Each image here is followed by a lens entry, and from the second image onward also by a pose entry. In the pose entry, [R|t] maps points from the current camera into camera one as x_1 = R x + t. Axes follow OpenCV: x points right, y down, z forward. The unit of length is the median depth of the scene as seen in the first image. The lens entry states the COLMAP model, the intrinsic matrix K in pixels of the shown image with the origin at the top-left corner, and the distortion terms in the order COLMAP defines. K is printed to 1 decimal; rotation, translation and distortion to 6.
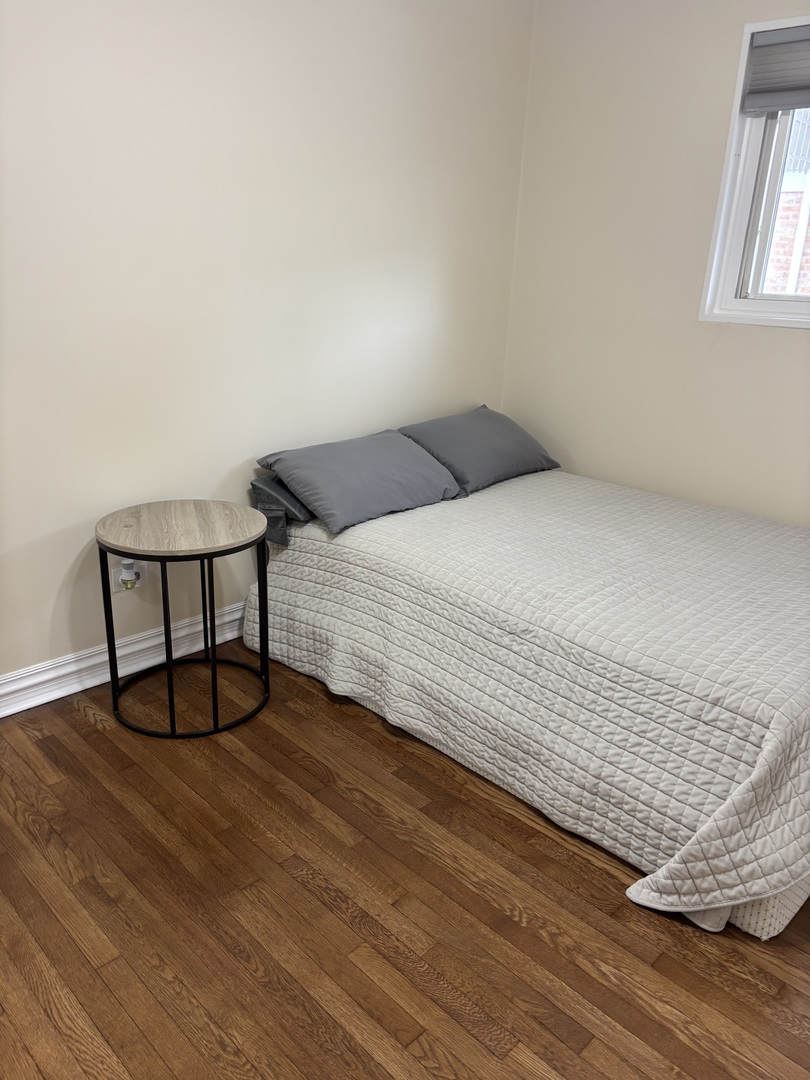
lens RADIAL K [[821.8, 0, 405.0], [0, 821.8, 540.0], [0, 0, 1]] dist [0.033570, -0.052155]
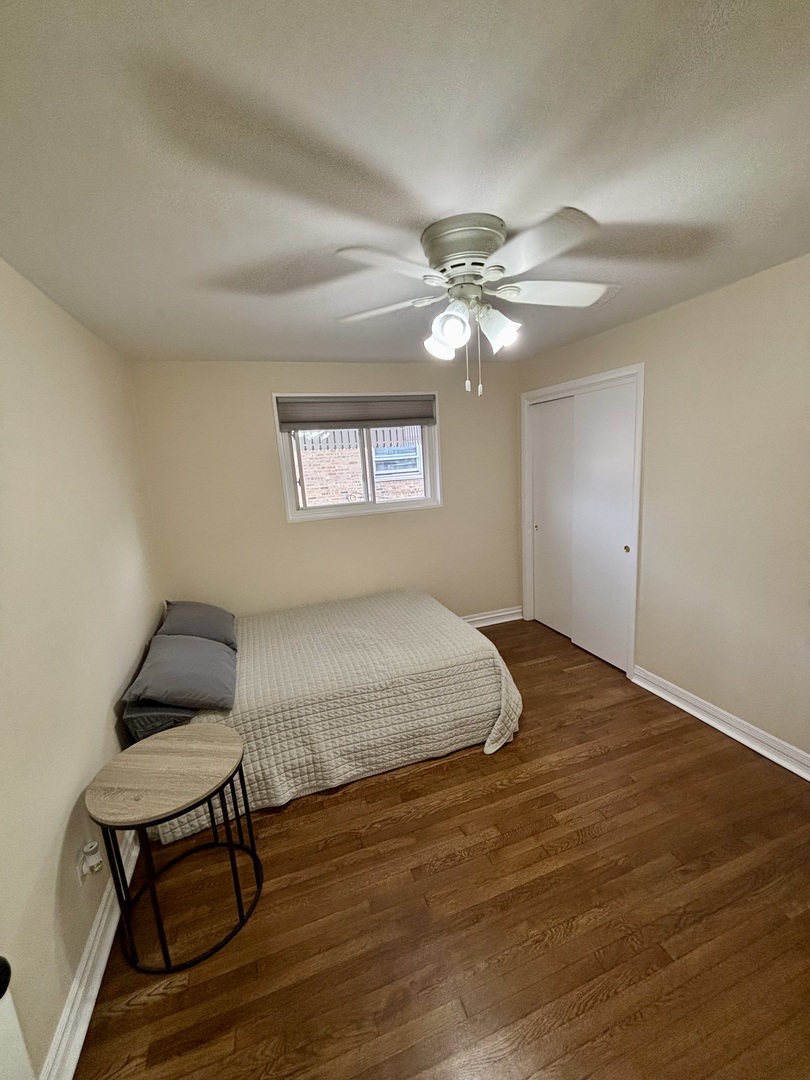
lens RADIAL K [[433.2, 0, 408.1], [0, 433.2, 542.5], [0, 0, 1]] dist [-0.000879, -0.000317]
pose [[0.415733, -0.229412, 0.880078, -0.665590], [0.369469, 0.926820, 0.067066, -0.257308], [-0.831059, 0.297280, 0.470070, 0.355155]]
